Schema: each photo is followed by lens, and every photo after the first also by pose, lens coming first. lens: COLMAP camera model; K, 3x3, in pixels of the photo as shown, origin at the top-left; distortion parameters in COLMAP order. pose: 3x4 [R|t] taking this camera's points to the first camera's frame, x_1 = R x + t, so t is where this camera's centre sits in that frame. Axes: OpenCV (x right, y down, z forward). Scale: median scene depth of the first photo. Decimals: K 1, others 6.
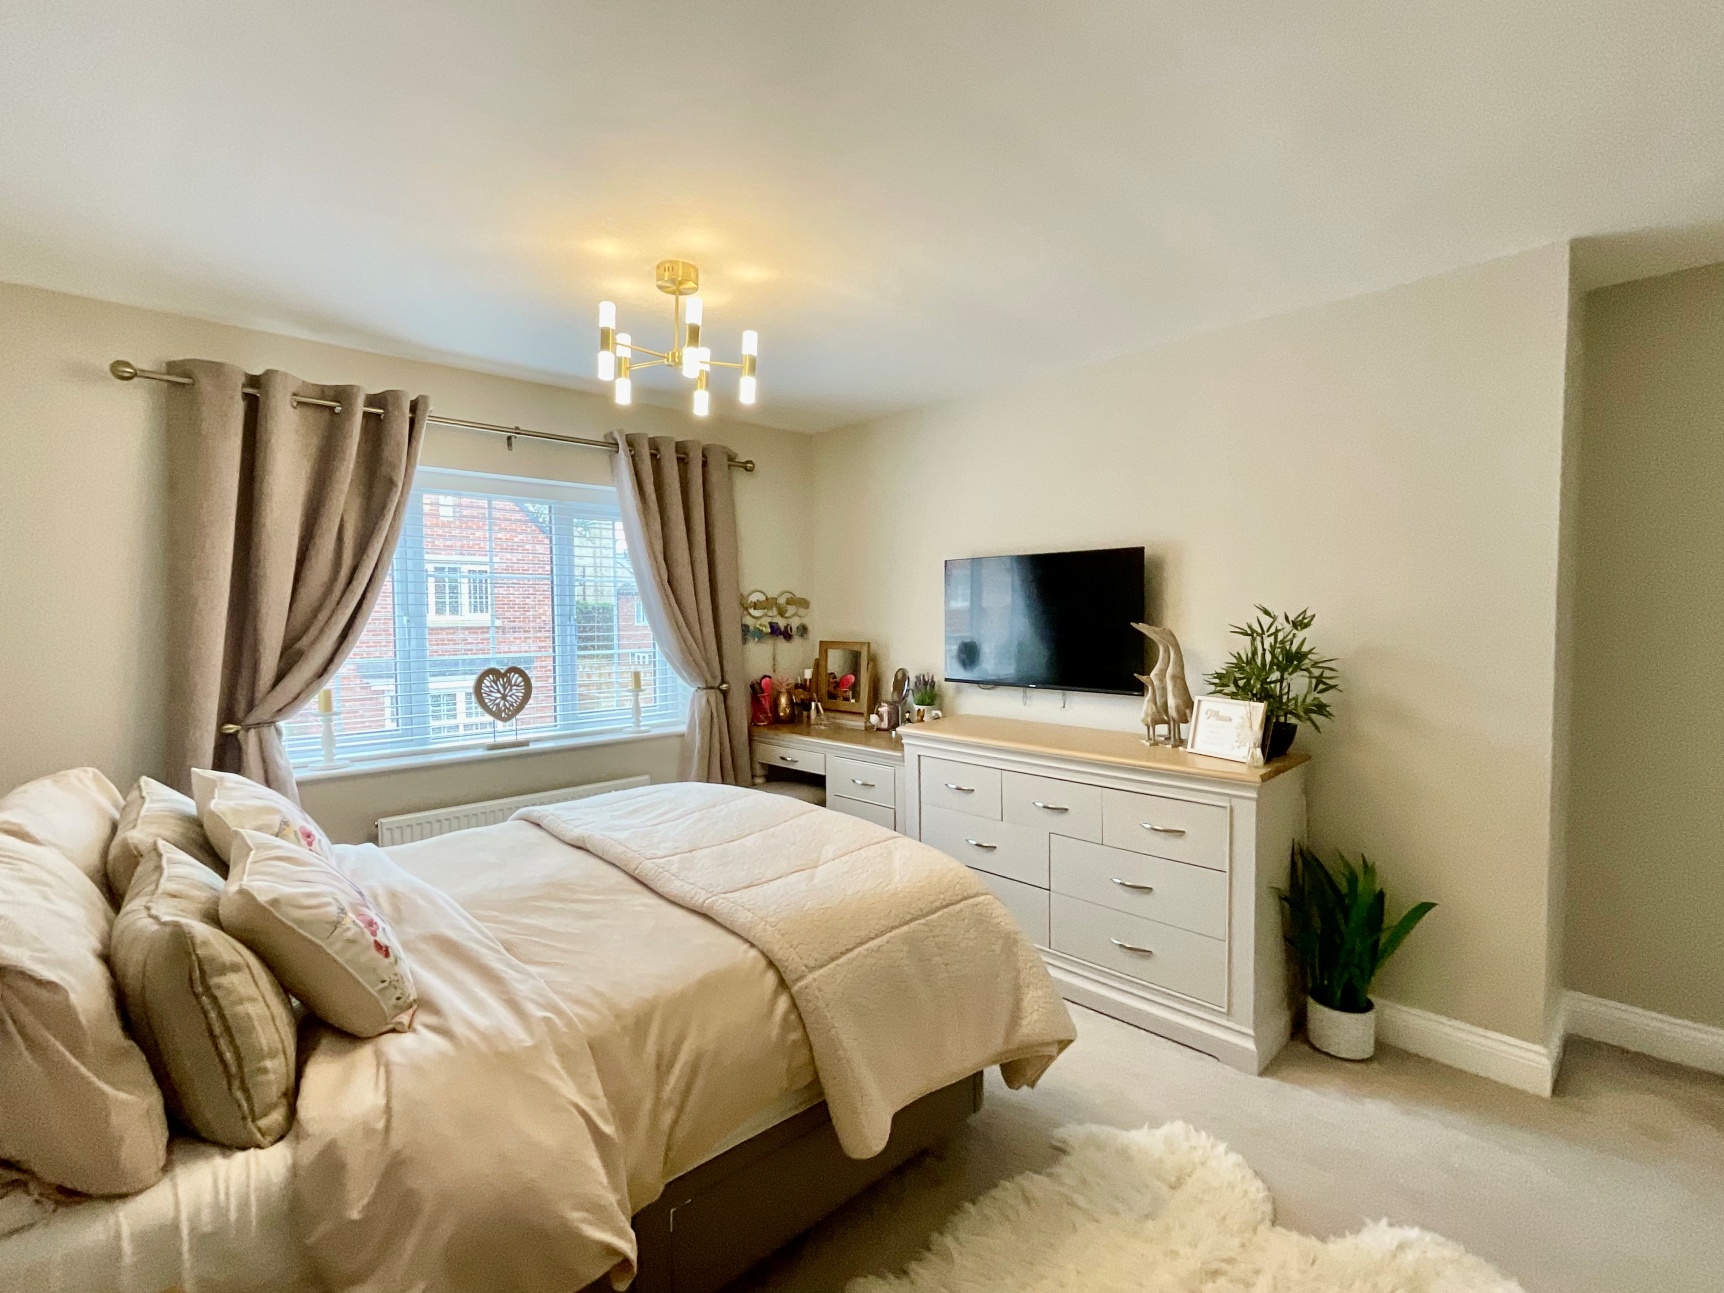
lens RADIAL K [[803.8, 0, 869.2], [0, 803.8, 653.9], [0, 0, 1]] dist [-0.001672, -0.000153]
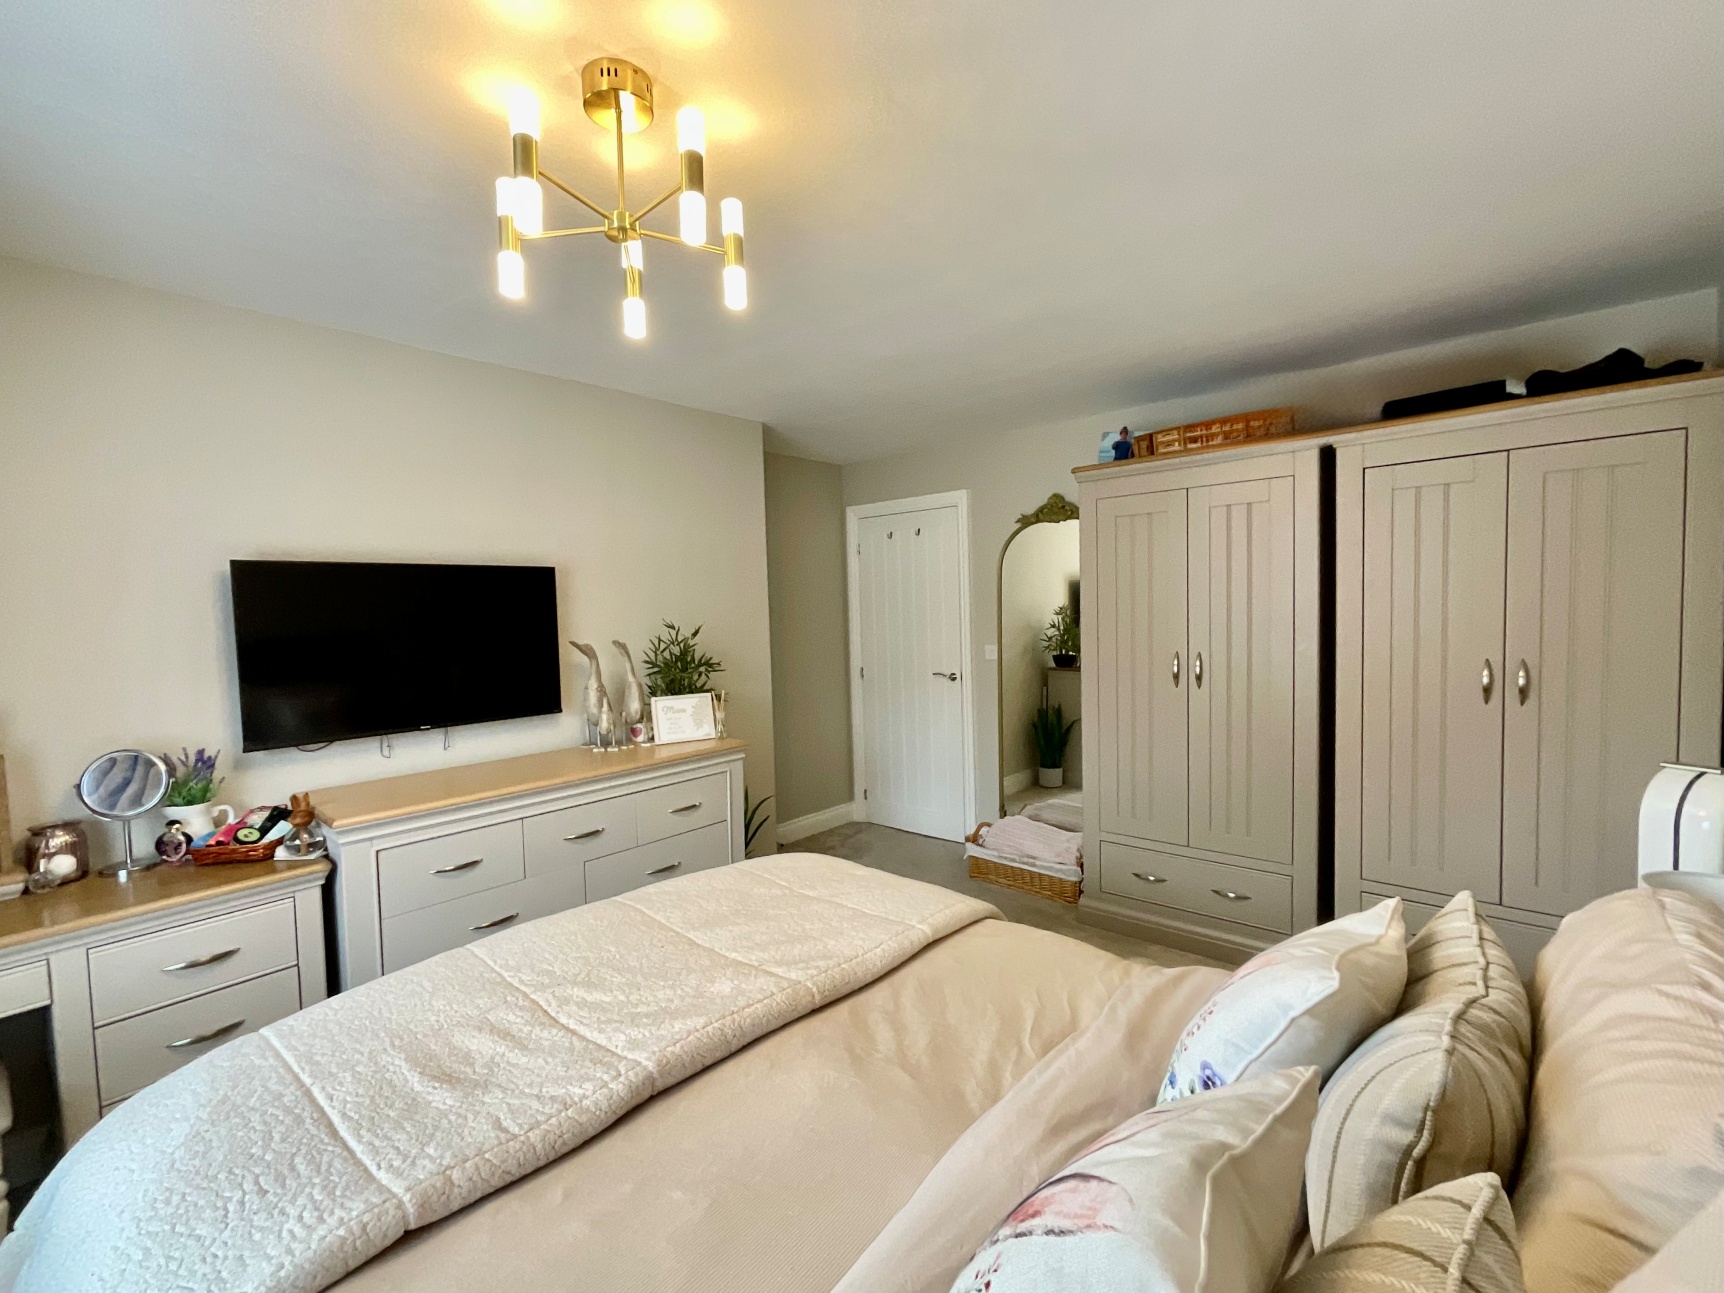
lens RADIAL K [[759.1, 0, 862.0], [0, 759.1, 646.5], [0, 0, 1]] dist [-0.002318, -0.000023]
pose [[-0.074562, -0.039868, 0.996419, -0.690020], [0.087860, 0.995052, 0.046388, -0.045341], [-0.993338, 0.091004, -0.070690, 0.716422]]
